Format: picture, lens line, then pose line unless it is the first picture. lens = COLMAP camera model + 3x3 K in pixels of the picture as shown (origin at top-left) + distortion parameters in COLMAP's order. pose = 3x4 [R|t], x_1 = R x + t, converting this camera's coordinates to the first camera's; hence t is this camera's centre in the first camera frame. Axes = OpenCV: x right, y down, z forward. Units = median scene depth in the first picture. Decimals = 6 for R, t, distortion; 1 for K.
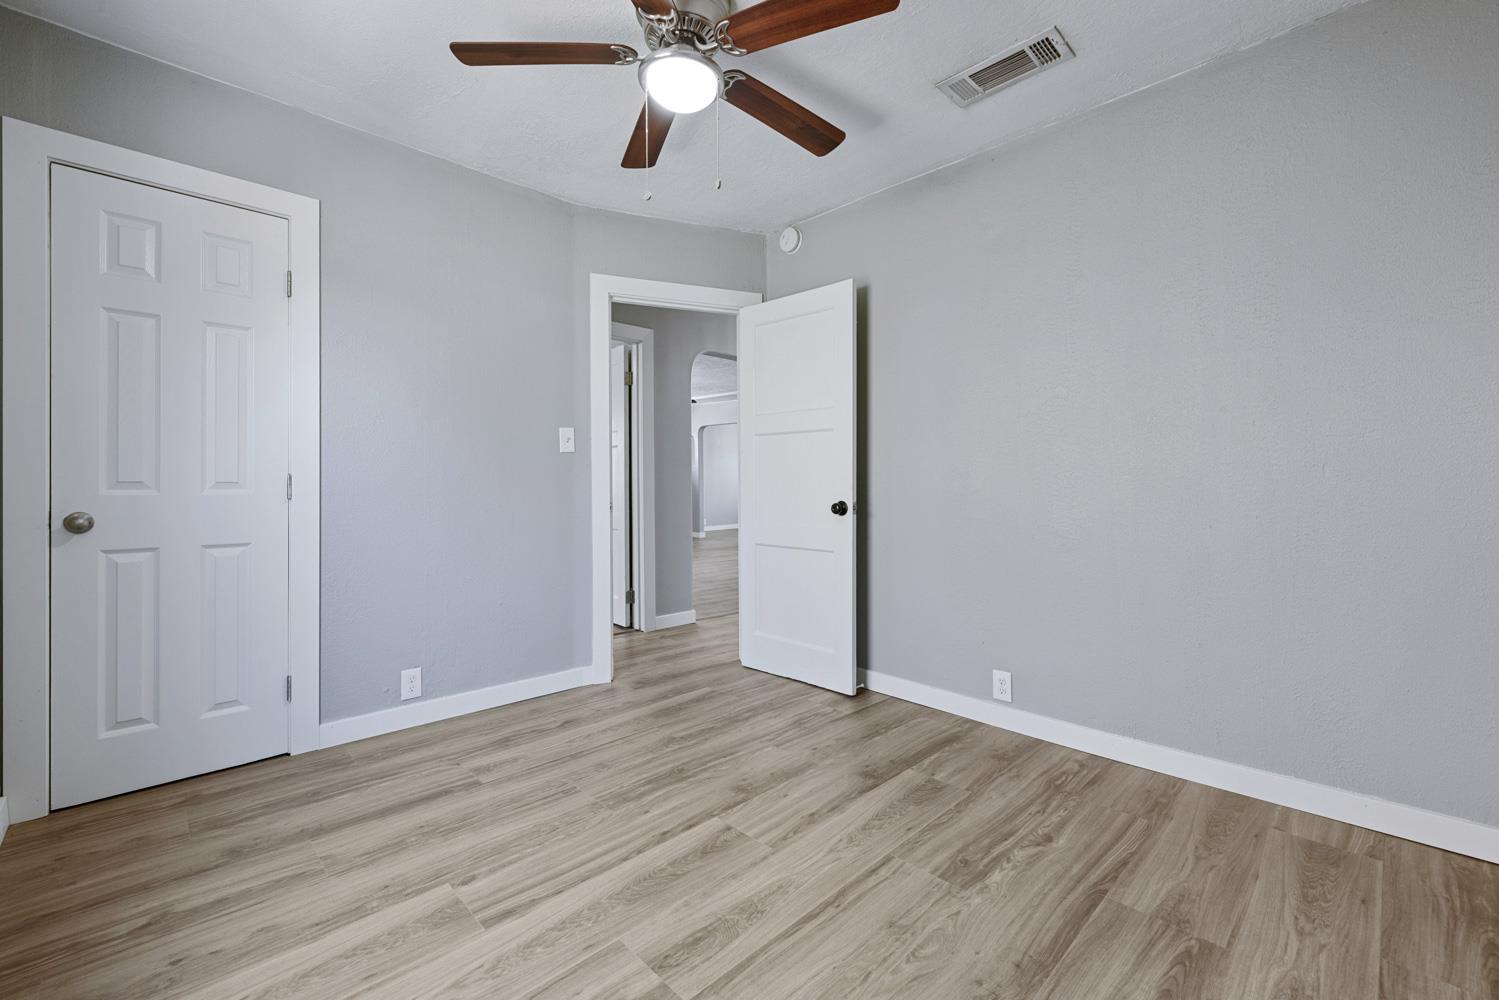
lens RADIAL K [[634.3, 0, 744.9], [0, 634.3, 492.4], [0, 0, 1]] dist [-0.010325, 0.001024]
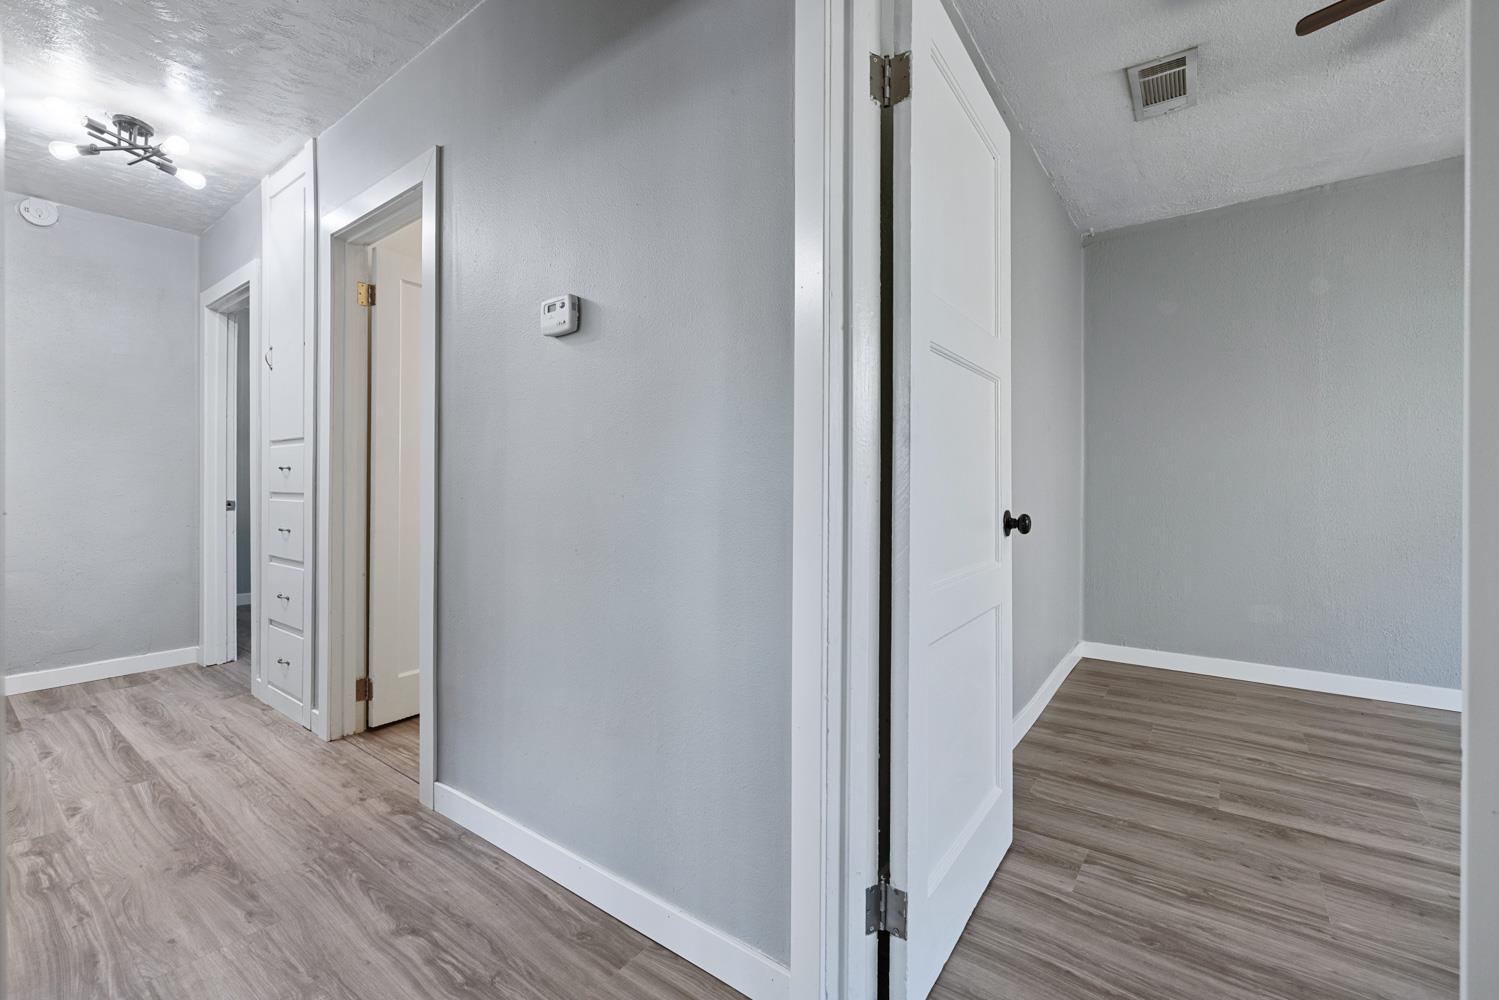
lens RADIAL K [[634.3, 0, 720.6], [0, 634.3, 481.1], [0, 0, 1]] dist [-0.010325, 0.001024]
pose [[-0.144622, 0.007015, 0.989462, -0.502973], [0.015456, 0.999869, -0.004830, -0.016314], [-0.989366, 0.014595, -0.144712, 1.825848]]
